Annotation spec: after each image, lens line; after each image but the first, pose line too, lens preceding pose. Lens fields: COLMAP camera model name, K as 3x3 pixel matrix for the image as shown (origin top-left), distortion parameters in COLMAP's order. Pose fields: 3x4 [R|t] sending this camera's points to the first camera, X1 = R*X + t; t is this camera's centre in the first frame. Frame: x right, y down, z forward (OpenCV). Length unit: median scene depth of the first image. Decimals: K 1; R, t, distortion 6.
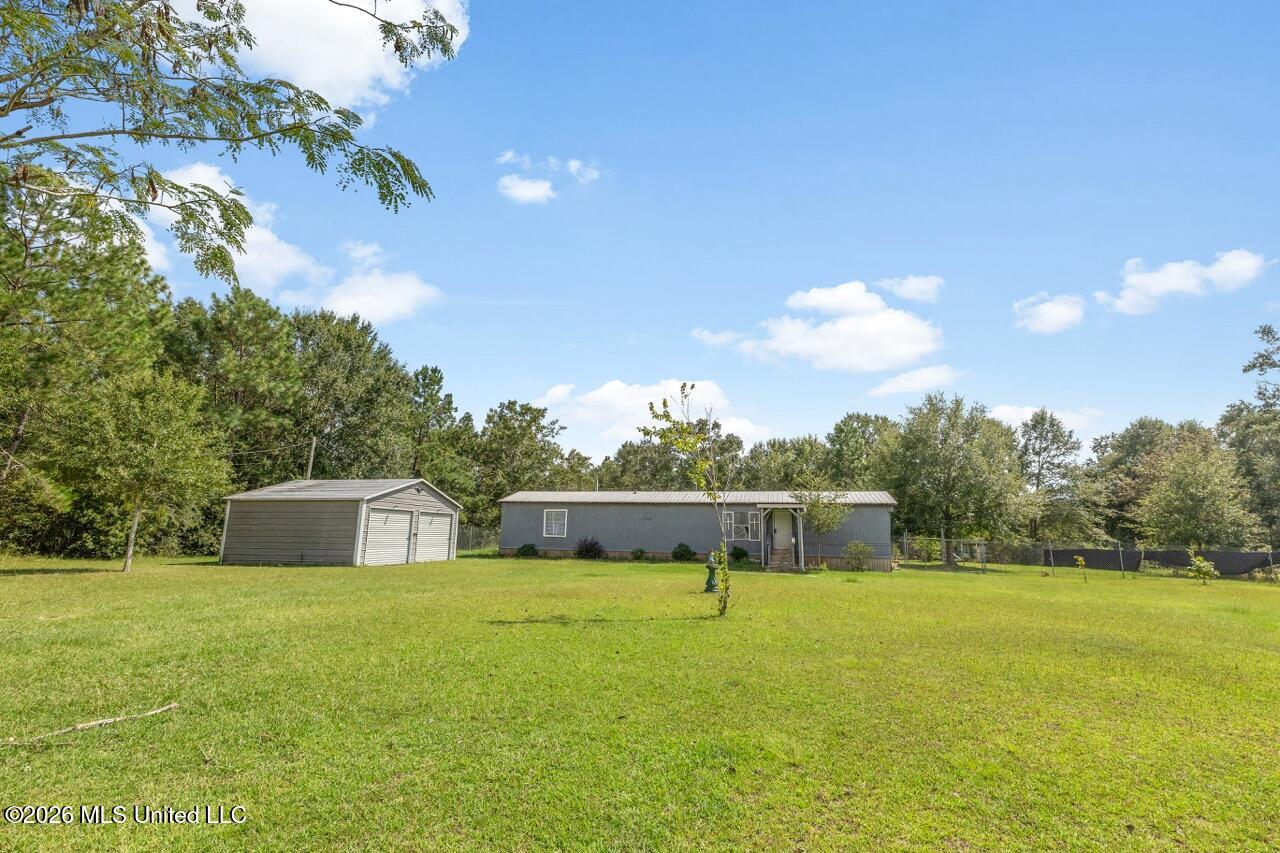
lens RADIAL K [[563.8, 0, 640.0], [0, 563.8, 426.5], [0, 0, 1]] dist [0.002437, 0.000222]
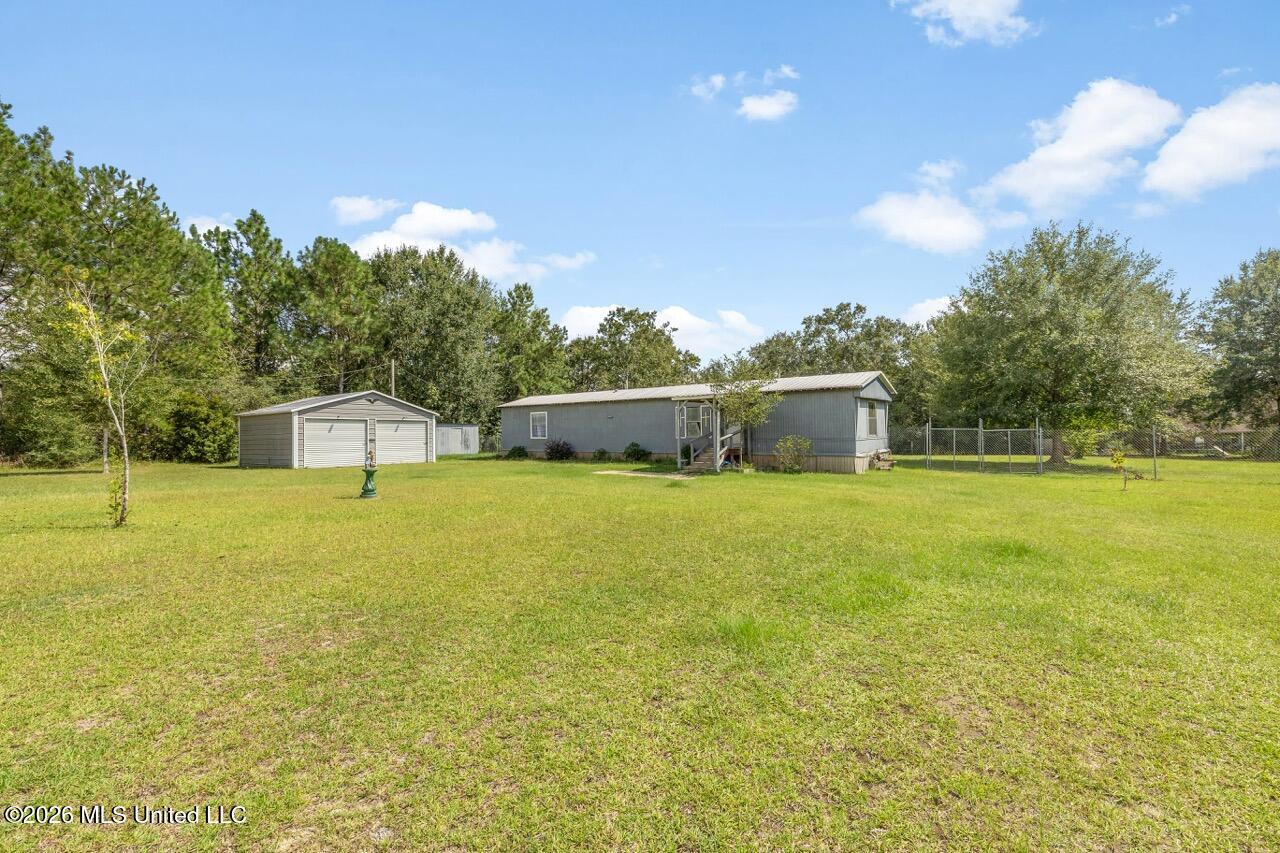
lens RADIAL K [[546.0, 0, 640.0], [0, 546.0, 426.5], [0, 0, 1]] dist [0.009635, 0.000225]
pose [[0.919185, -0.032951, -0.392446, 0.399809], [0.099749, 0.983480, 0.151054, 0.042339], [0.380986, -0.177993, 0.907286, 0.175415]]
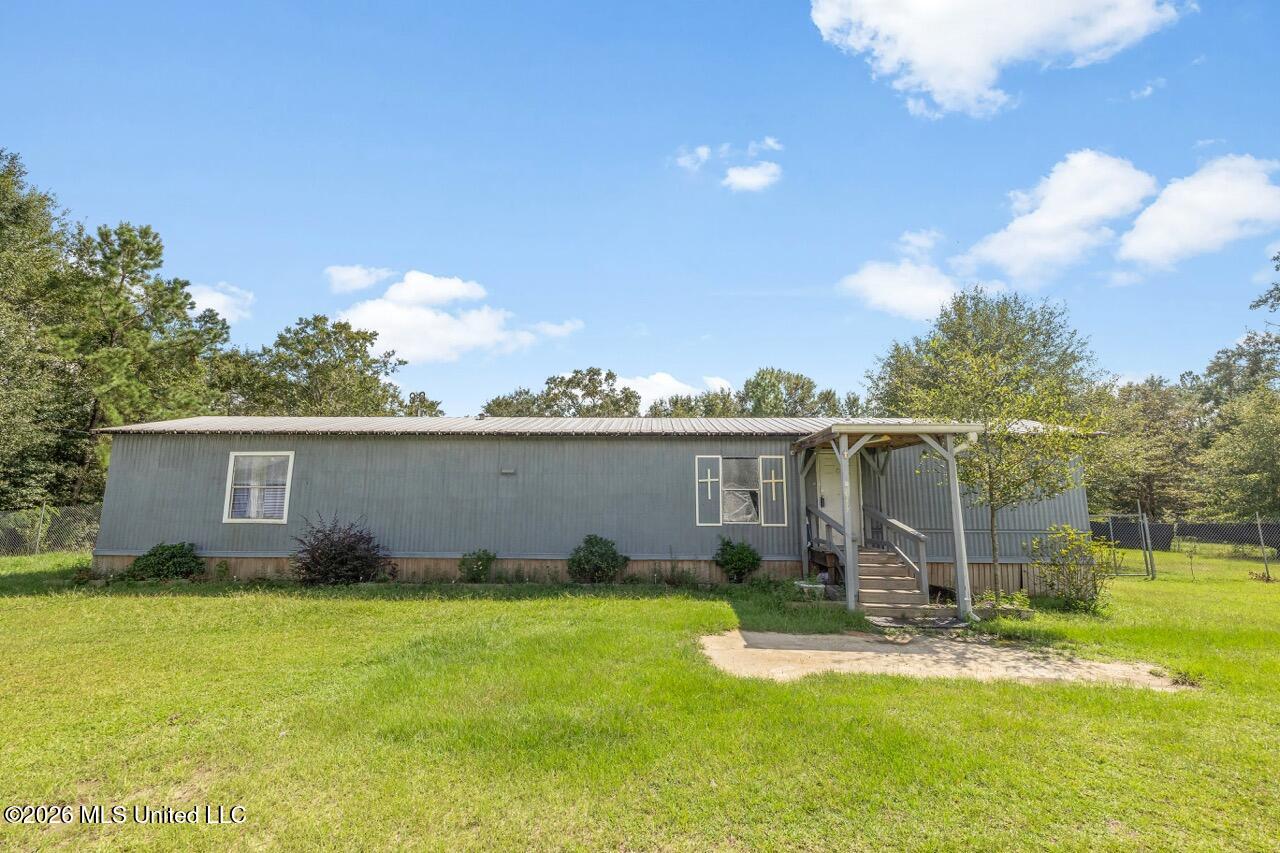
lens RADIAL K [[546.0, 0, 640.0], [0, 546.0, 426.5], [0, 0, 1]] dist [0.009635, 0.000225]
pose [[0.976449, 0.019914, 0.214828, 0.021387], [-0.028913, 0.998828, 0.038827, 0.107514], [-0.213803, -0.044124, 0.975880, 0.579709]]
